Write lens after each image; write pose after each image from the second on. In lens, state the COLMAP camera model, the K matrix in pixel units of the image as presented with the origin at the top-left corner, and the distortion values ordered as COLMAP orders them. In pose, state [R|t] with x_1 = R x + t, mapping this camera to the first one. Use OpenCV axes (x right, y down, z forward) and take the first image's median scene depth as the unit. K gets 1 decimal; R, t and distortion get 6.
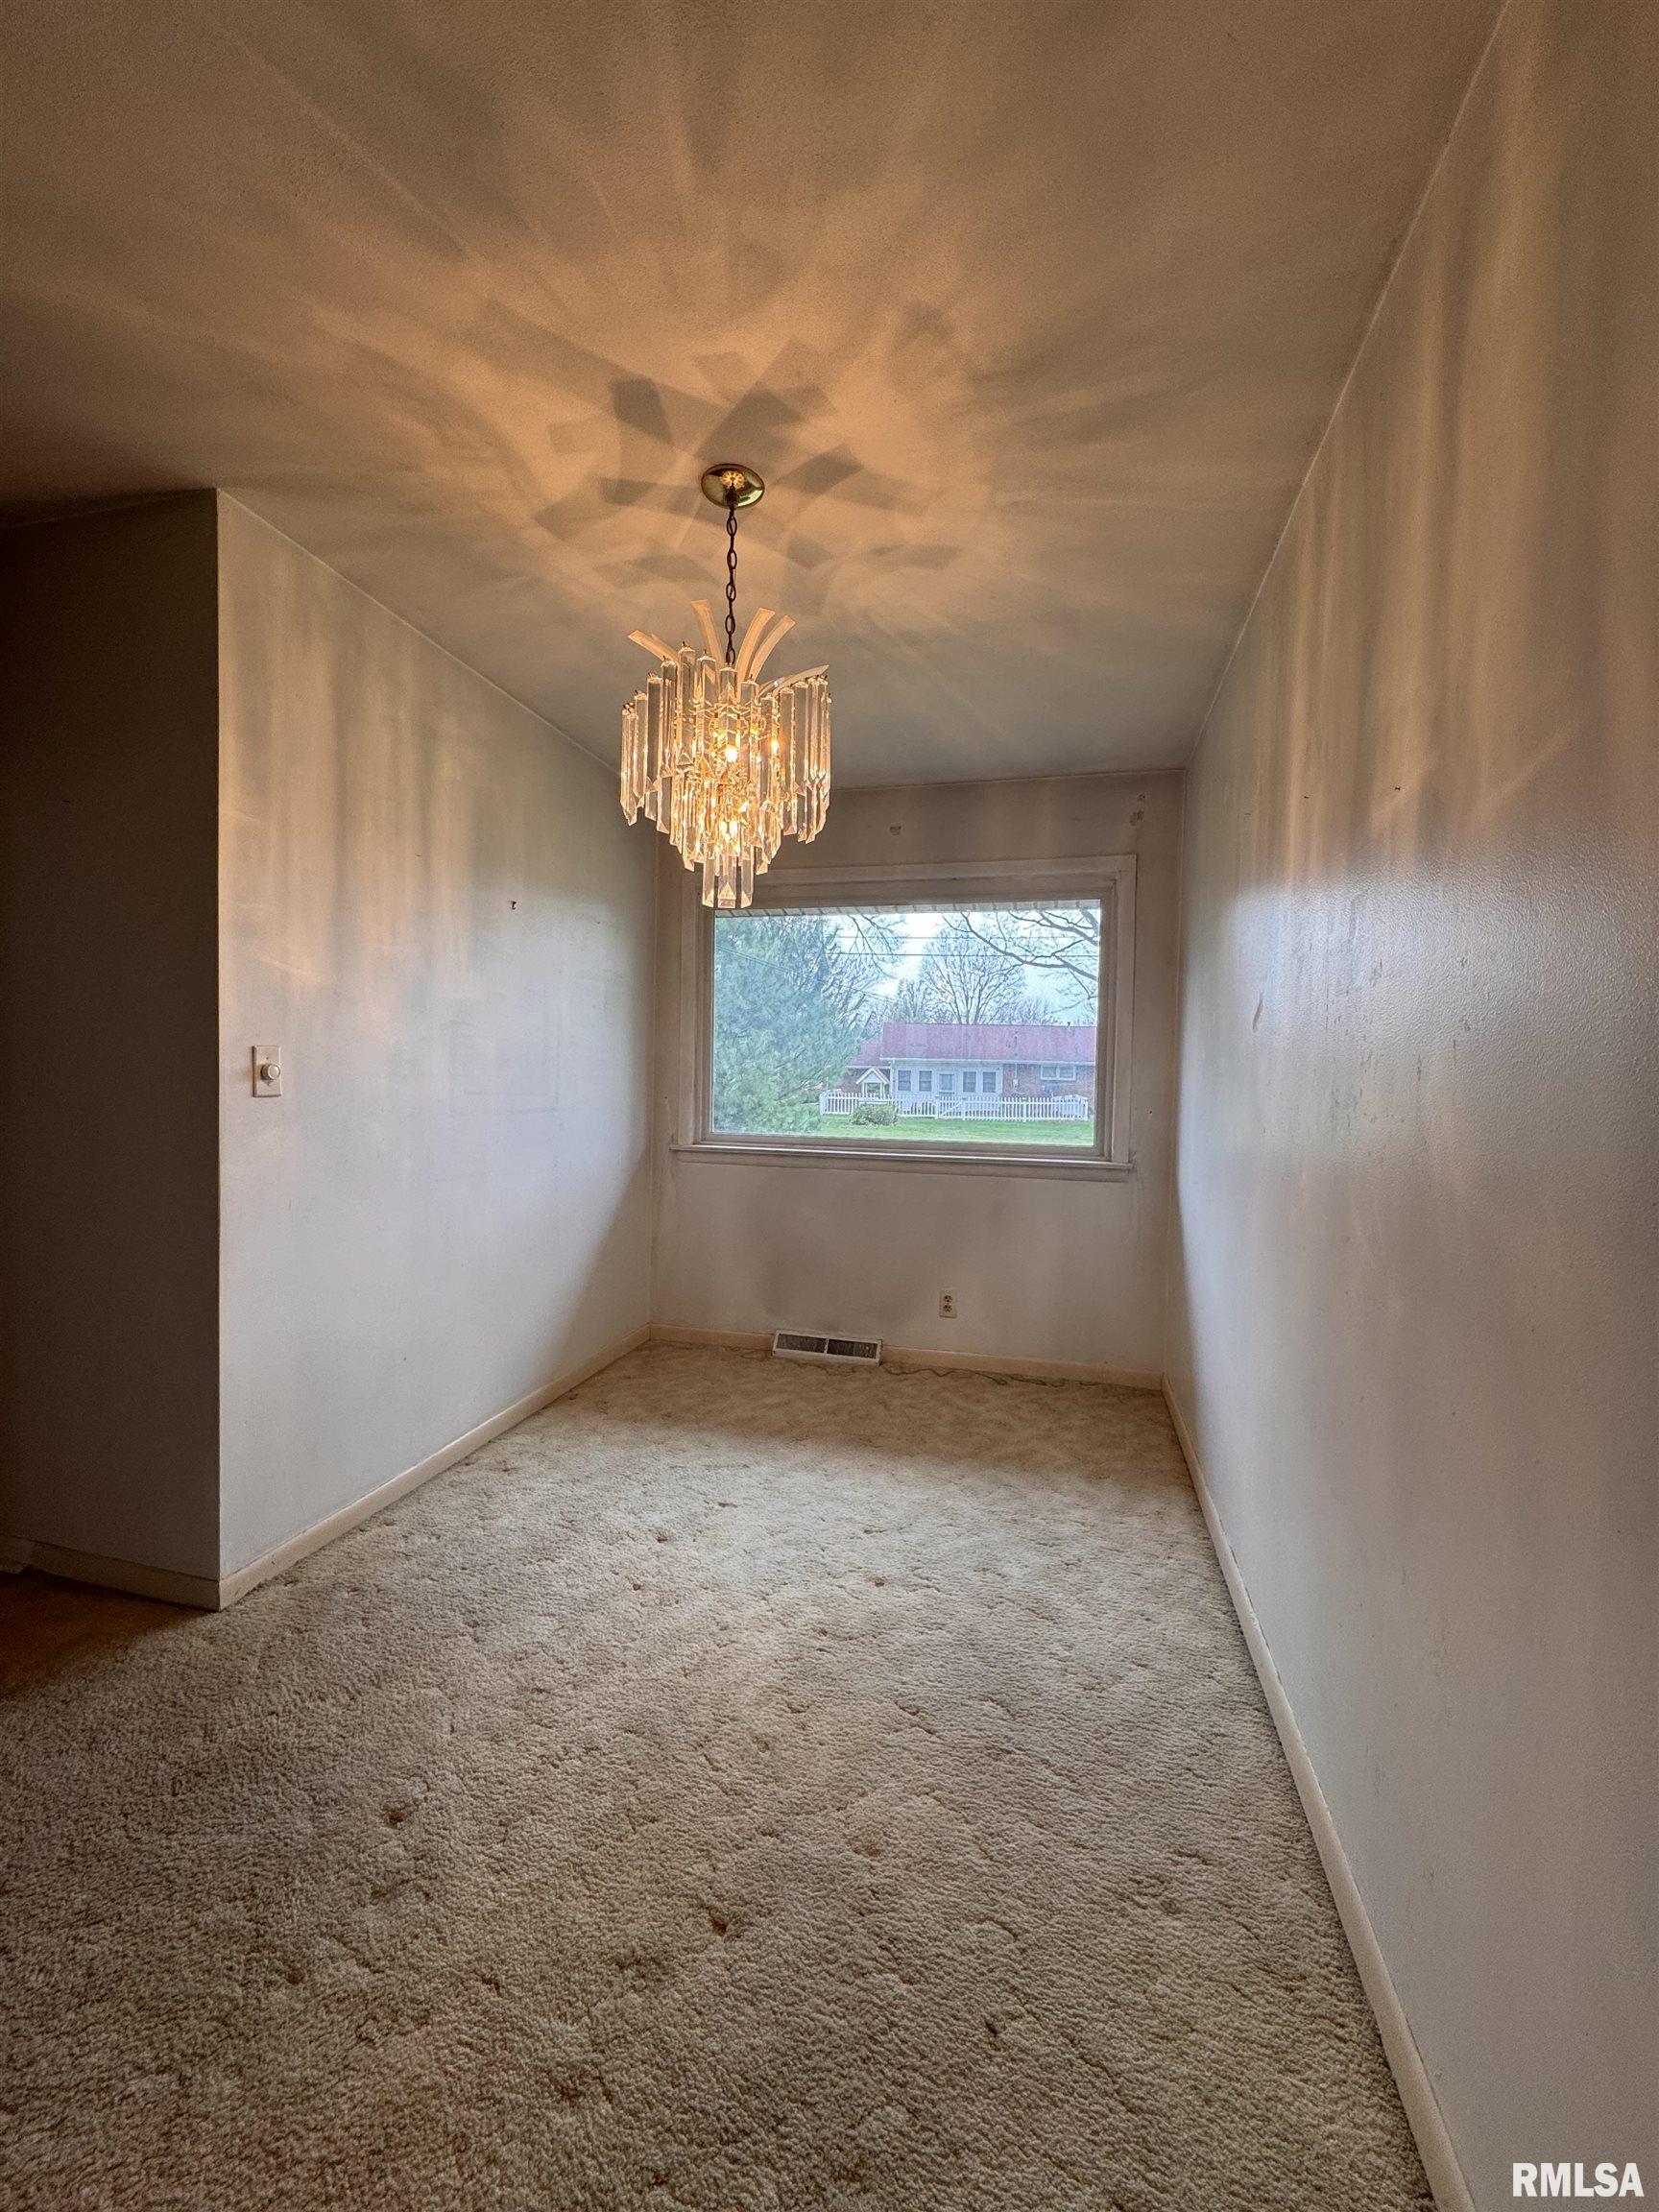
lens RADIAL K [[881.3, 0, 829.5], [0, 881.3, 1106.0], [0, 0, 1]] dist [-0.002700, 0.000650]
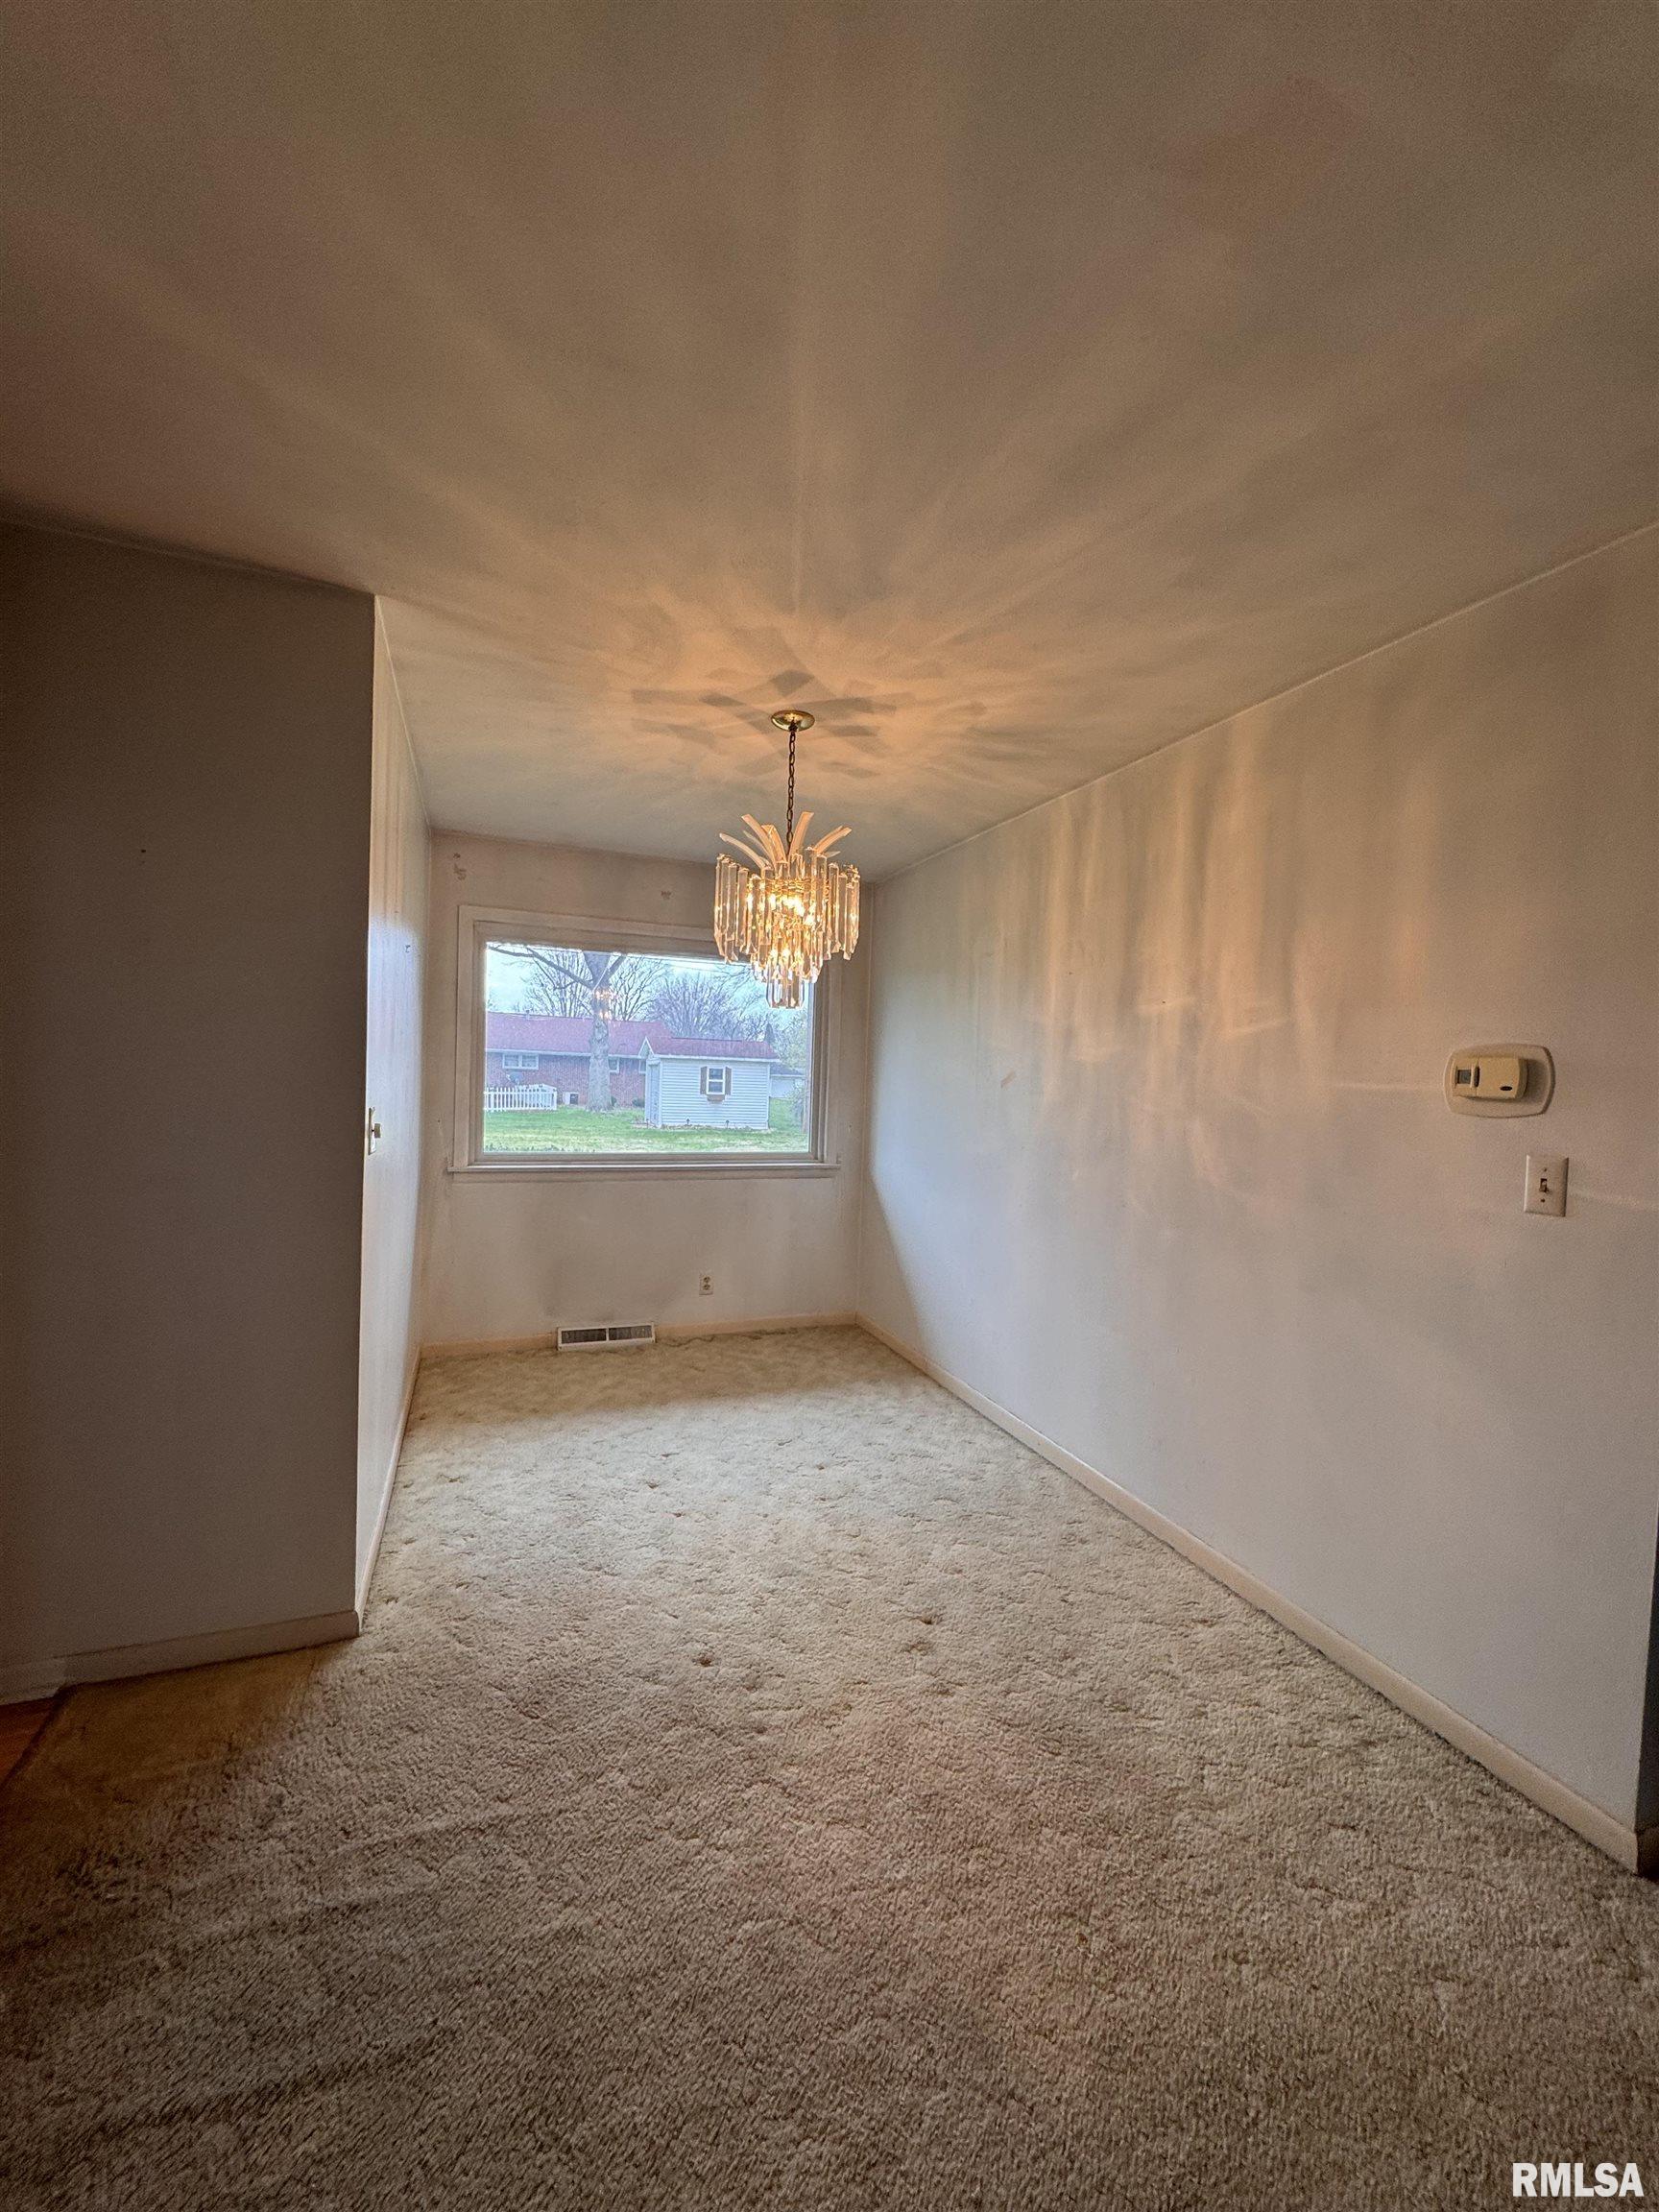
lens RADIAL K [[881.3, 0, 829.5], [0, 881.3, 1106.0], [0, 0, 1]] dist [-0.002700, 0.000650]
pose [[0.811624, -0.013166, 0.584032, -0.608762], [0.003379, 0.999835, 0.017844, -0.064364], [-0.584170, -0.012510, 0.811535, -0.143346]]
